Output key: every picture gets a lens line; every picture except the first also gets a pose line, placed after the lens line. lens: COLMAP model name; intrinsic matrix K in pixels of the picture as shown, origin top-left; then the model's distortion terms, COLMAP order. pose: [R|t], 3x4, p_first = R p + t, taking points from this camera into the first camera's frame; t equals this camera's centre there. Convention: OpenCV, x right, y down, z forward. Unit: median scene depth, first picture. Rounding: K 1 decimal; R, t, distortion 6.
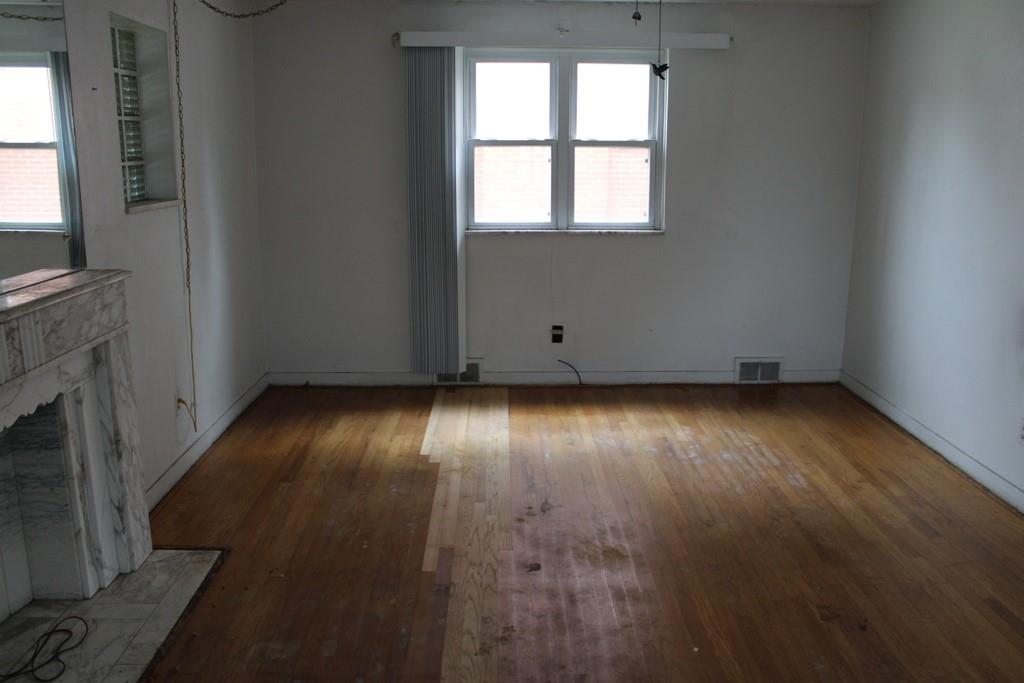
lens RADIAL K [[863.3, 0, 512.0], [0, 863.3, 333.4], [0, 0, 1]] dist [-0.000052, -0.005015]
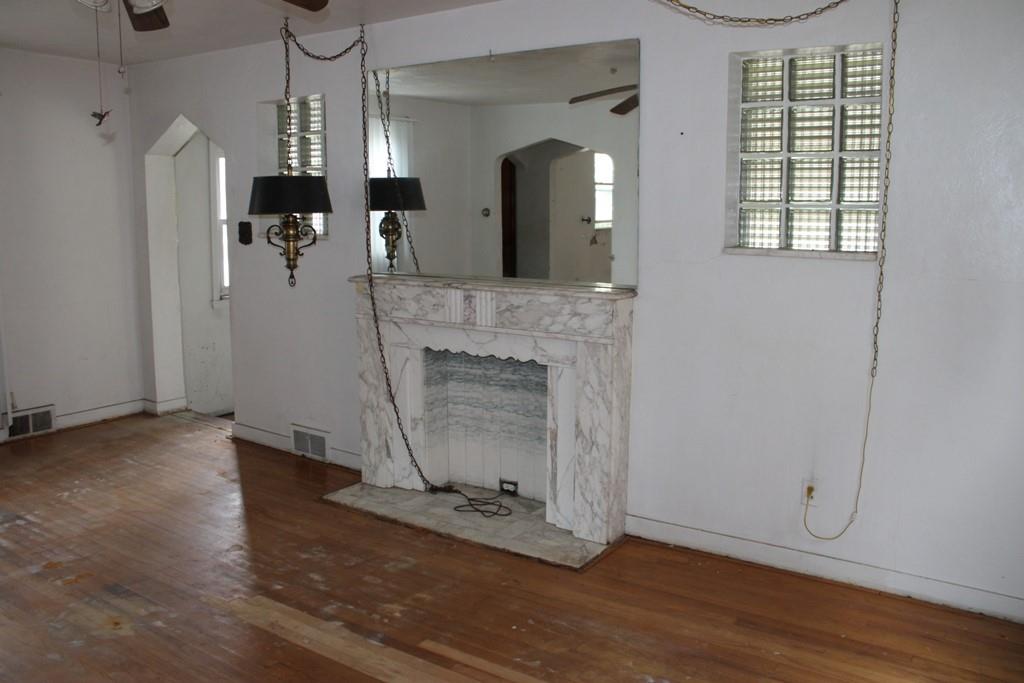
lens RADIAL K [[909.2, 0, 538.8], [0, 909.2, 318.9], [0, 0, 1]] dist [-0.082818, -0.018050]
pose [[-0.594851, 0.096064, -0.798075, 0.590791], [-0.170804, 0.955056, 0.242270, -0.322857], [0.785480, 0.280429, -0.551708, 1.633772]]
